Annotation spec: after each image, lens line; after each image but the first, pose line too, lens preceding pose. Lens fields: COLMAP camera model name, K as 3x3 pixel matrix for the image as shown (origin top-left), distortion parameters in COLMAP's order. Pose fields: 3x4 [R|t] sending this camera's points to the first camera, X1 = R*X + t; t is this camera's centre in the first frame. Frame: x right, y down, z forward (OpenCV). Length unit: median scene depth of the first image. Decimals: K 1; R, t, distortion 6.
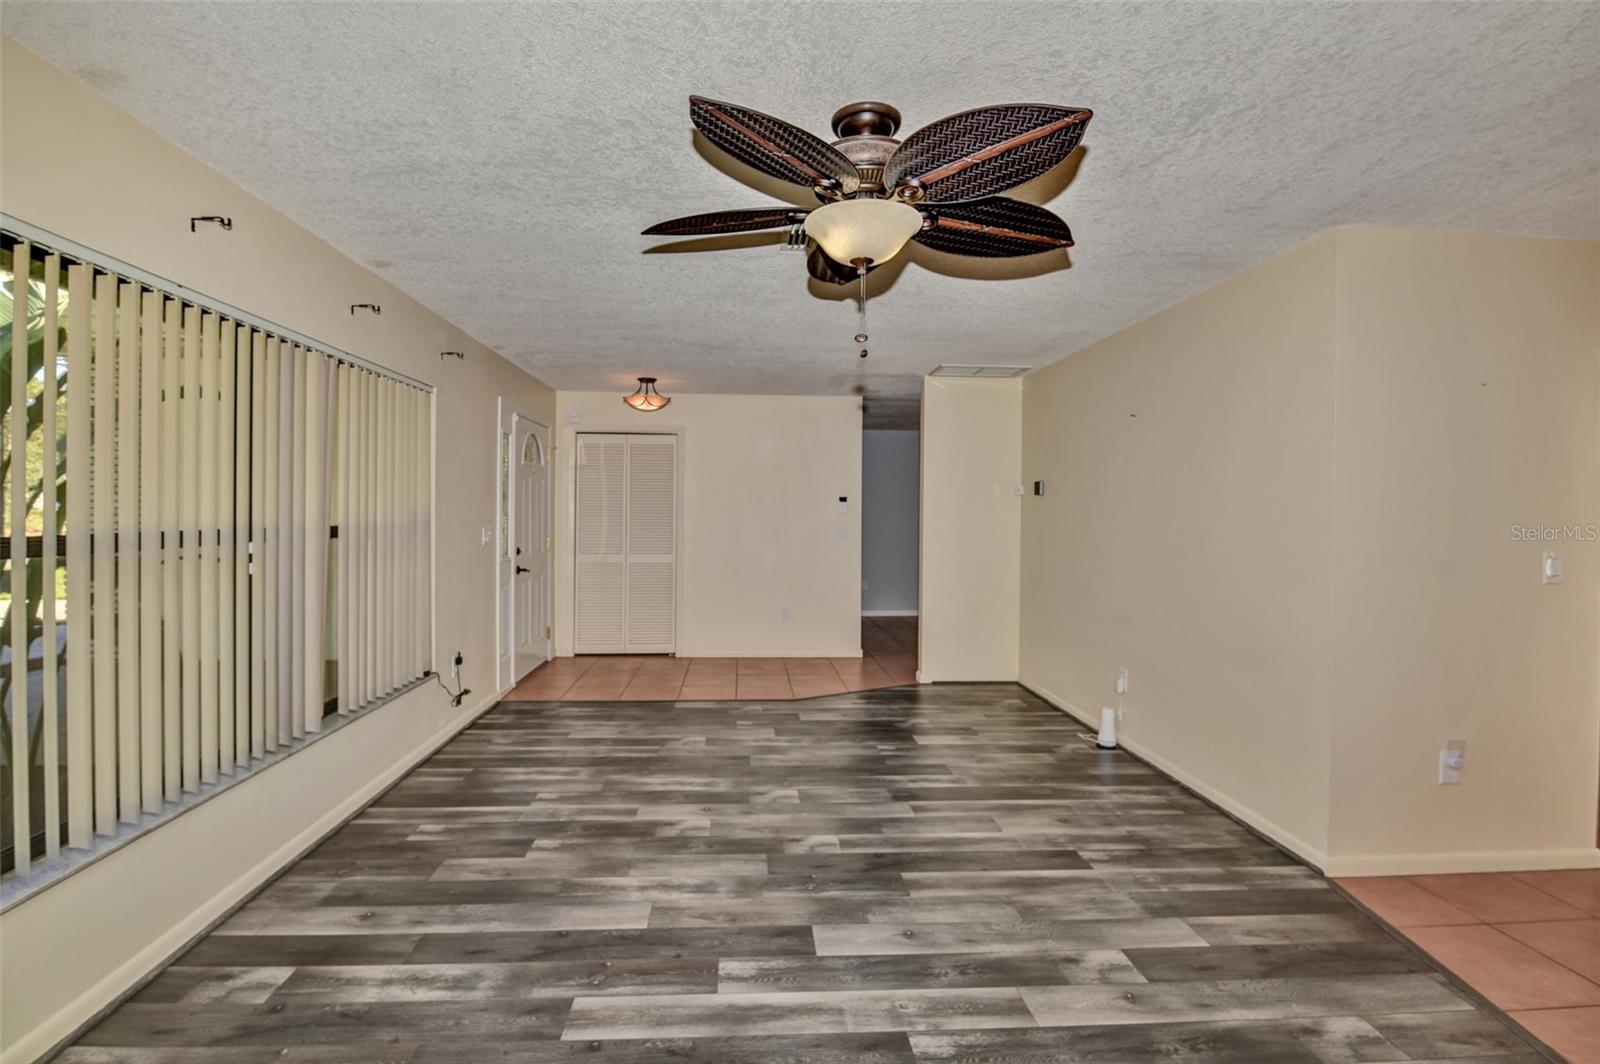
lens RADIAL K [[726.4, 0, 791.0], [0, 726.4, 520.4], [0, 0, 1]] dist [-0.010869, -0.000191]
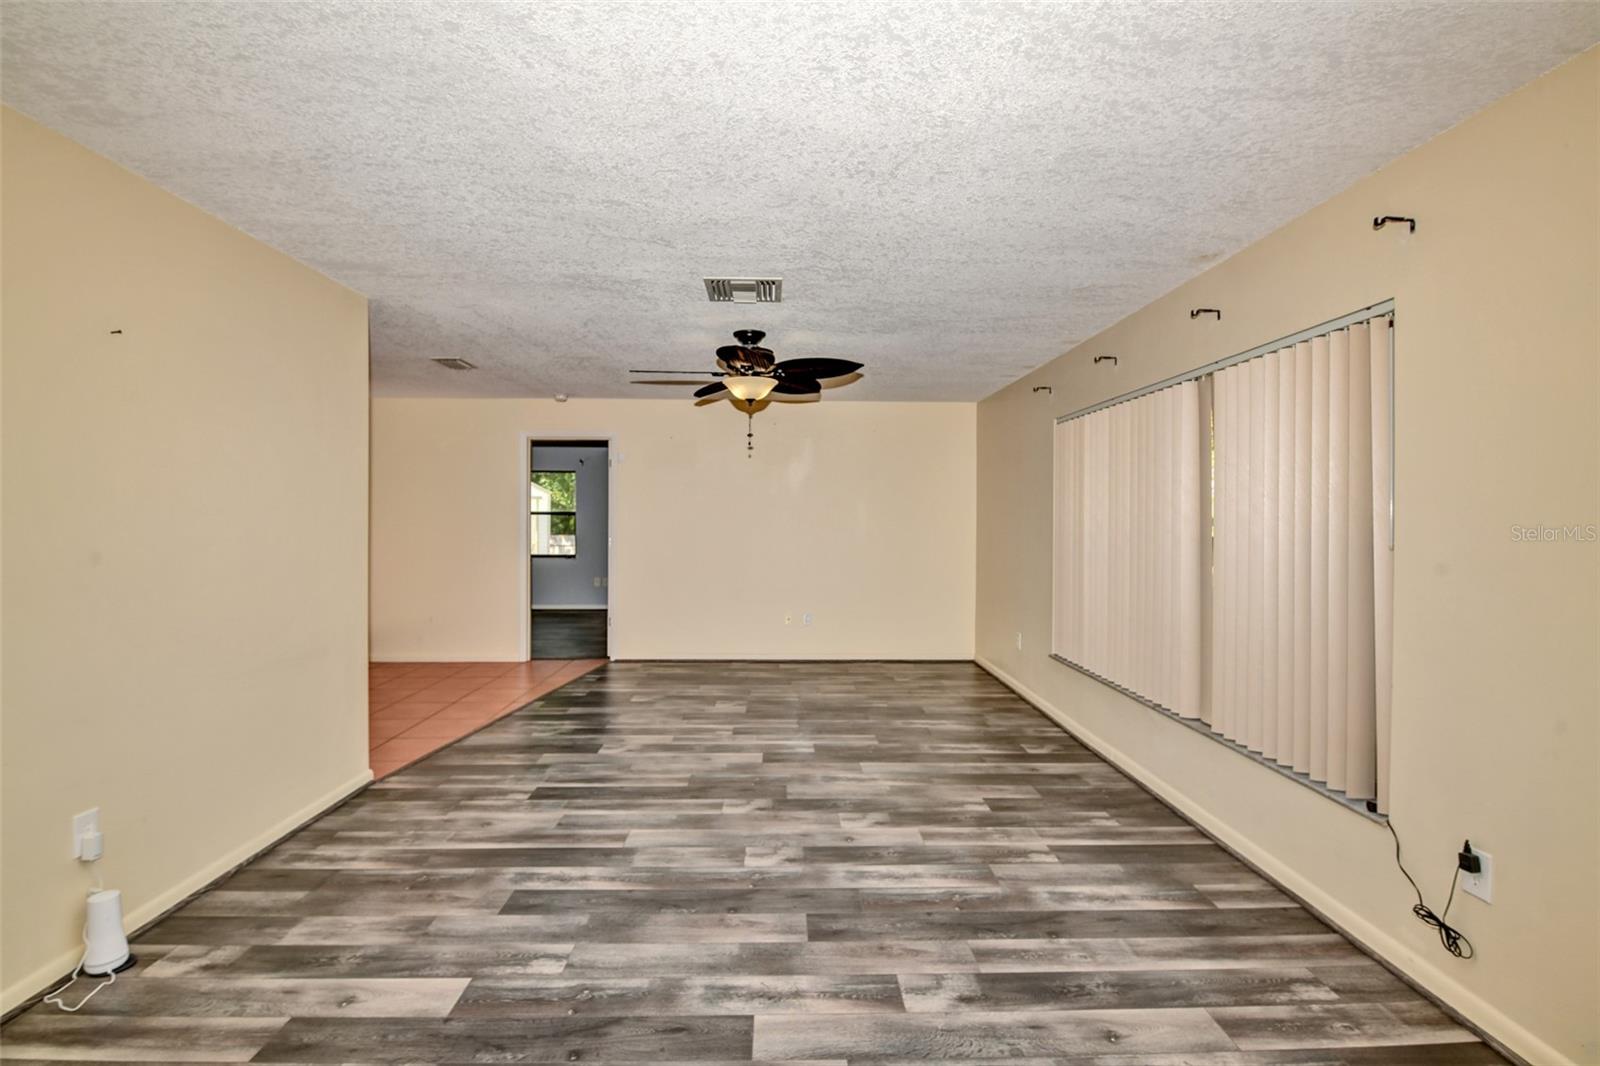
lens RADIAL K [[726.4, 0, 805.7], [0, 726.4, 521.6], [0, 0, 1]] dist [-0.010869, -0.000191]
pose [[-0.999414, -0.013868, 0.031279, -0.090626], [-0.013392, 0.999792, 0.015386, -0.022072], [-0.031485, 0.014958, -0.999392, 2.070038]]
